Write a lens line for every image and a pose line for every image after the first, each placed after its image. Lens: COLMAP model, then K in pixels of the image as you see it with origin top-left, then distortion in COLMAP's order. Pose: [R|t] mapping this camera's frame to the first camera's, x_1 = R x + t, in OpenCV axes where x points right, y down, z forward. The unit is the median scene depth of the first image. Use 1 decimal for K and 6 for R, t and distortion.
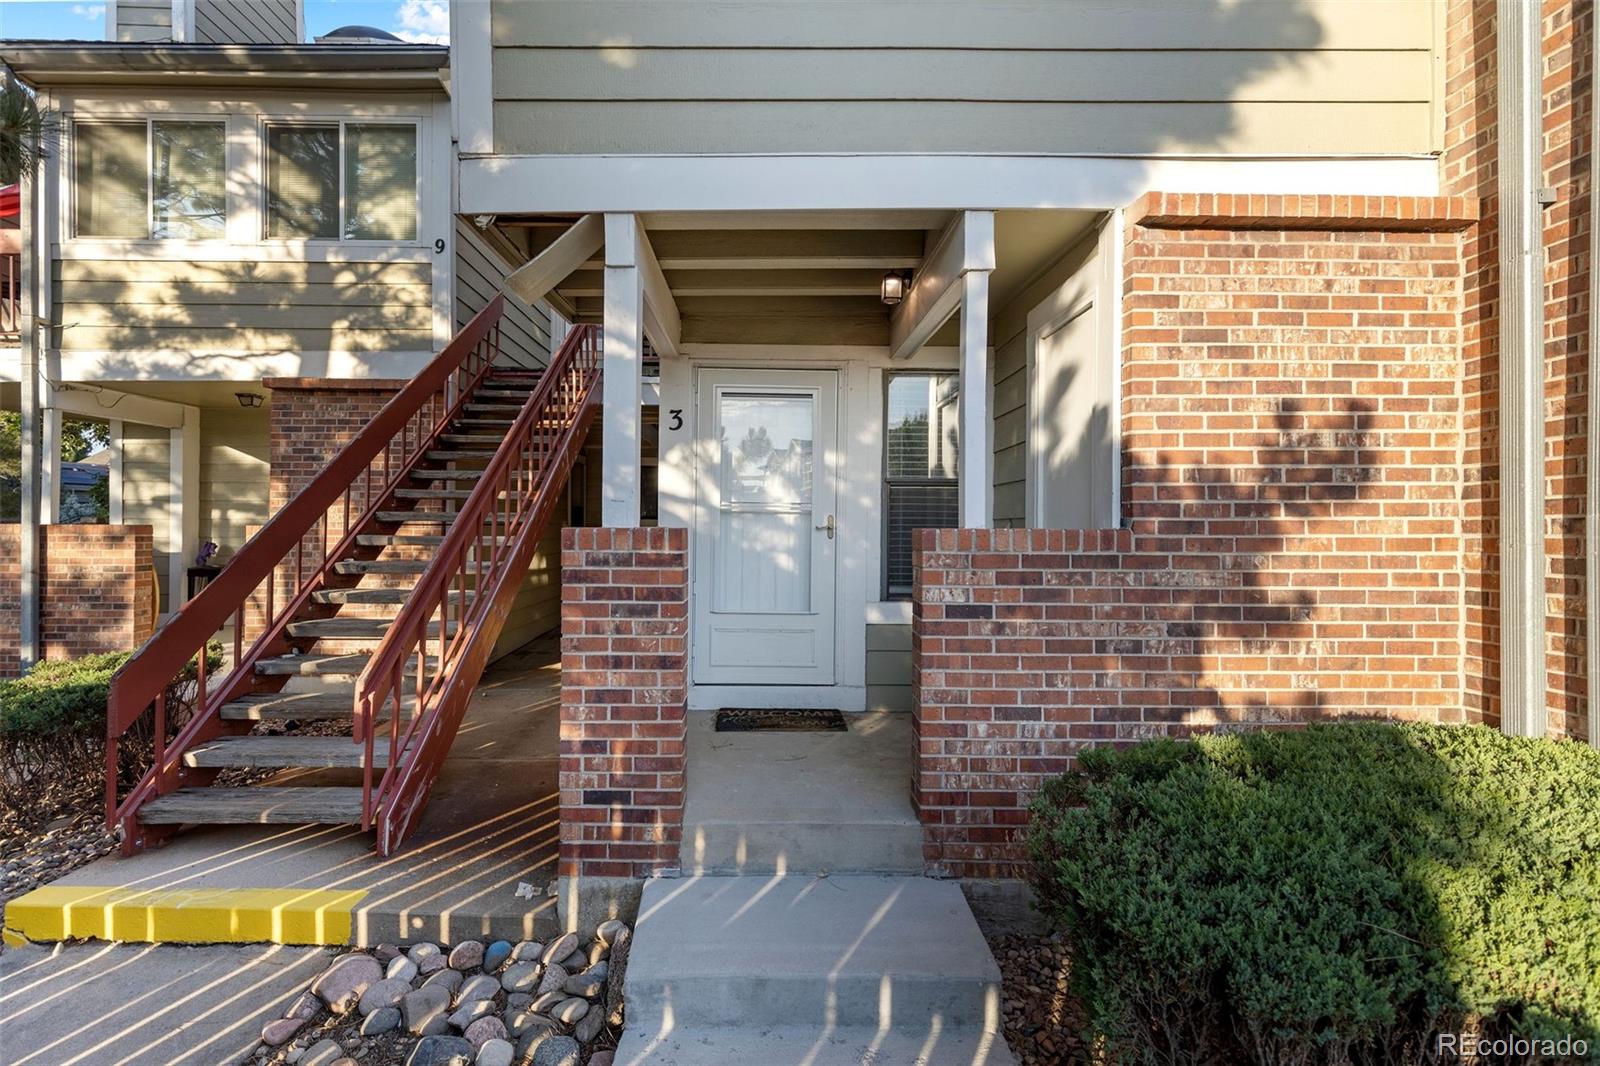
lens RADIAL K [[733.8, 0, 806.0], [0, 733.8, 508.1], [0, 0, 1]] dist [0.004841, 0.000724]
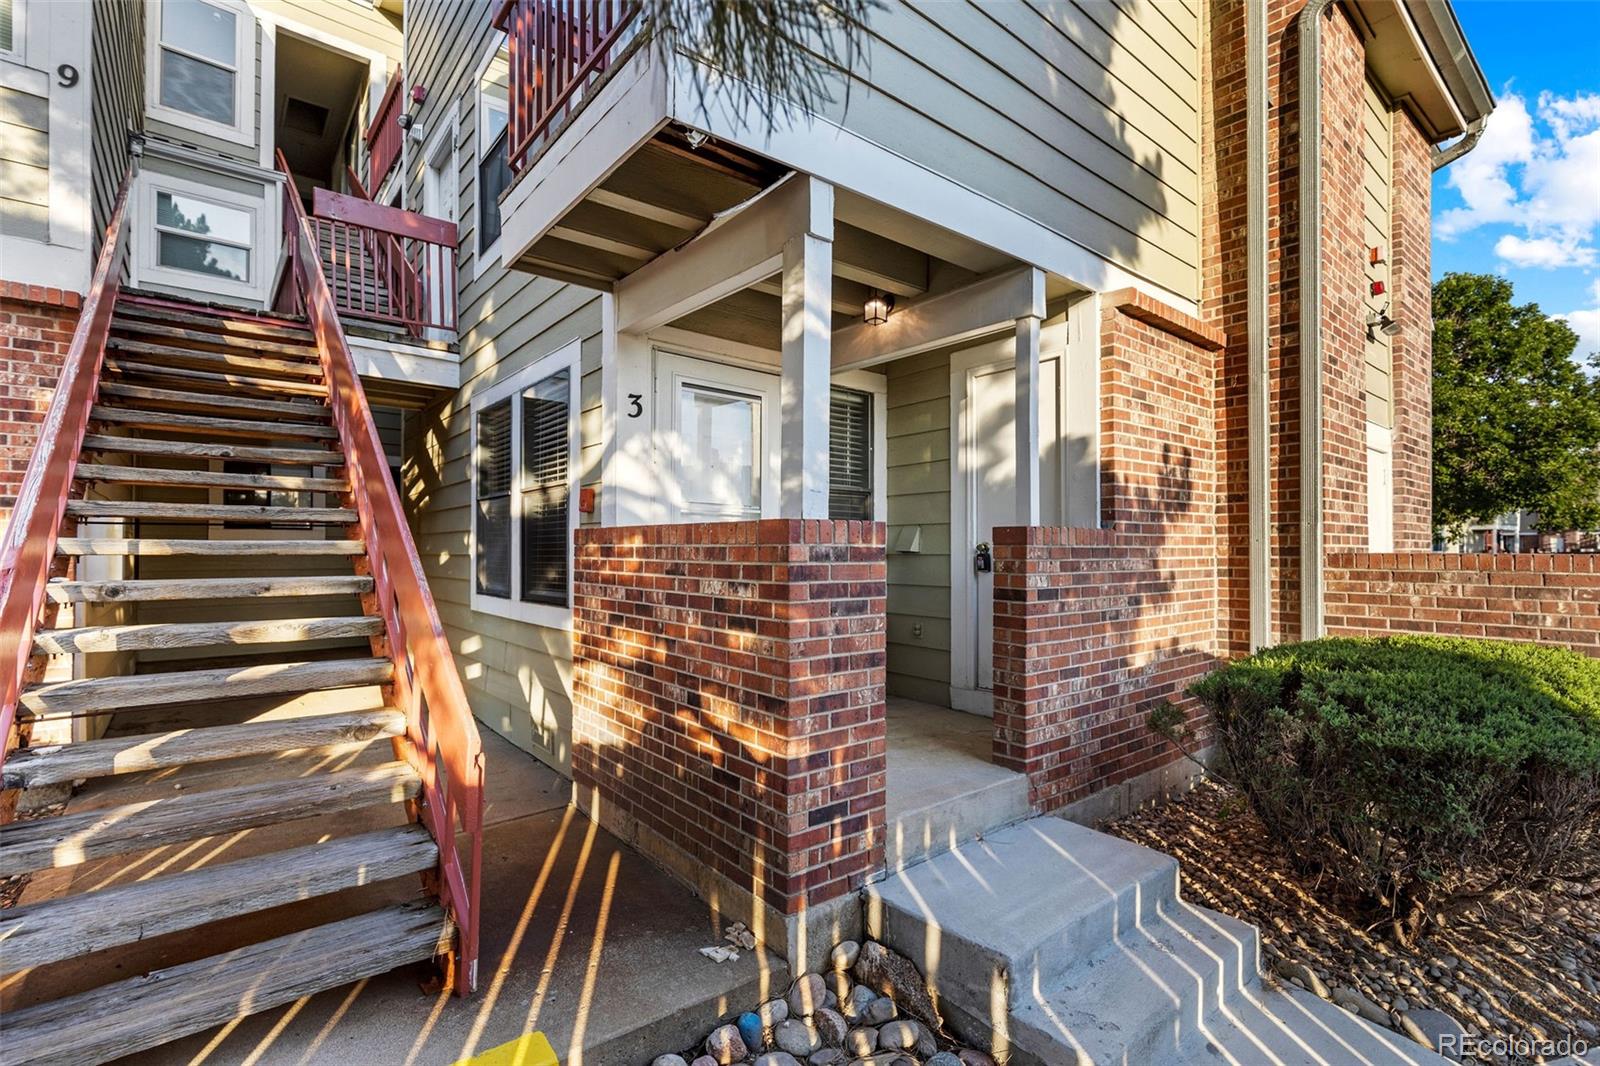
lens RADIAL K [[731.9, 0, 749.8], [0, 731.9, 525.1], [0, 0, 1]] dist [0.007563, -0.000265]
pose [[0.784780, 0.018105, 0.619510, -0.922605], [-0.014733, 0.999836, -0.010556, 0.045180], [-0.619599, -0.000843, 0.784918, 0.343462]]
